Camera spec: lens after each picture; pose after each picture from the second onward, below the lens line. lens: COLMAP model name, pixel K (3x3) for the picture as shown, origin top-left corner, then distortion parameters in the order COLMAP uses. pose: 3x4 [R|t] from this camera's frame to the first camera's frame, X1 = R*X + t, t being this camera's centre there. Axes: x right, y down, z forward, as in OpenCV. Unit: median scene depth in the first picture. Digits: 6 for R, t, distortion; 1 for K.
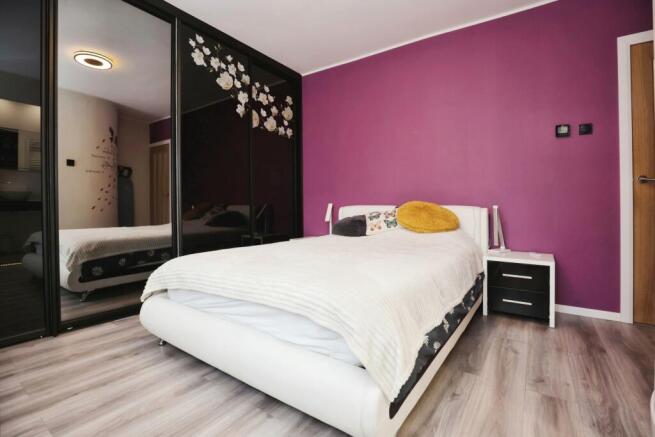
lens RADIAL K [[302.9, 0, 333.0], [0, 302.9, 220.8], [0, 0, 1]] dist [-0.027906, 0.000341]
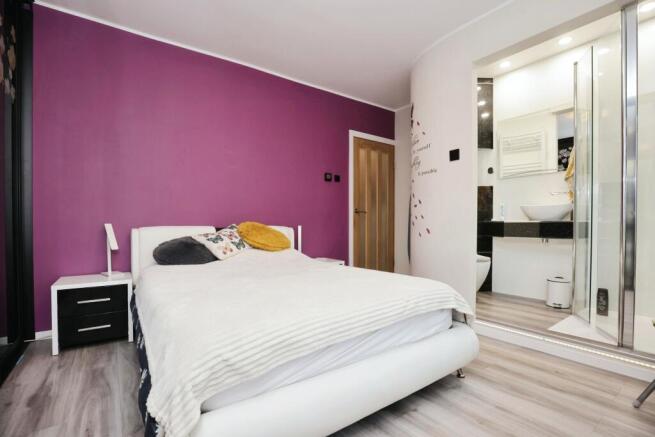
lens RADIAL K [[312.7, 0, 330.0], [0, 312.7, 228.2], [0, 0, 1]] dist [-0.020246, 0.000409]
pose [[0.330433, -0.017389, 0.943669, -0.576884], [0.039679, 0.999202, 0.004519, -0.032781], [-0.942995, 0.035951, 0.330859, 0.348568]]
